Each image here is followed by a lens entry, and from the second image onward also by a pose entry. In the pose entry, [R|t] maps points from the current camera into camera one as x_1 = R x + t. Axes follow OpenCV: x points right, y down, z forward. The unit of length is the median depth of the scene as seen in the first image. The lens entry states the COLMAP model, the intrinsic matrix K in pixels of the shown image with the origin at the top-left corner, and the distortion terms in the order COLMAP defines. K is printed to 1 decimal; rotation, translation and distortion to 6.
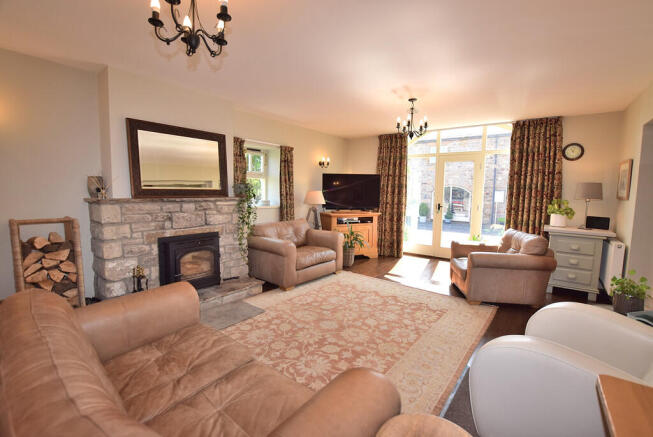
lens RADIAL K [[287.8, 0, 332.0], [0, 287.8, 218.2], [0, 0, 1]] dist [-0.030906, -0.000104]
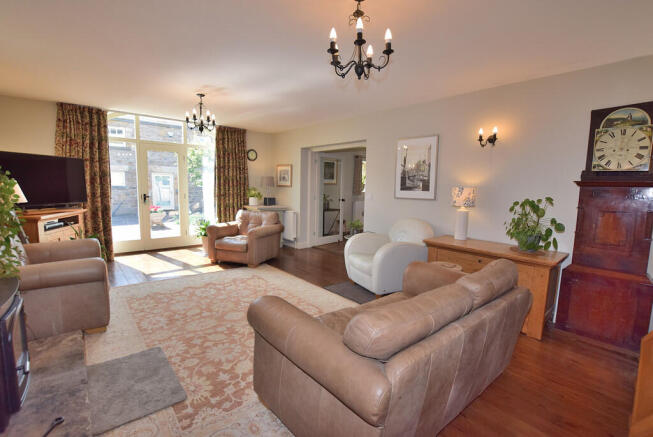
lens RADIAL K [[296.9, 0, 326.9], [0, 296.9, 215.5], [0, 0, 1]] dist [-0.031474, 0.000324]
pose [[0.206583, -0.109004, 0.972338, -0.723356], [0.073247, 0.992709, 0.095726, -0.045646], [-0.975683, 0.051445, 0.213061, 0.343244]]
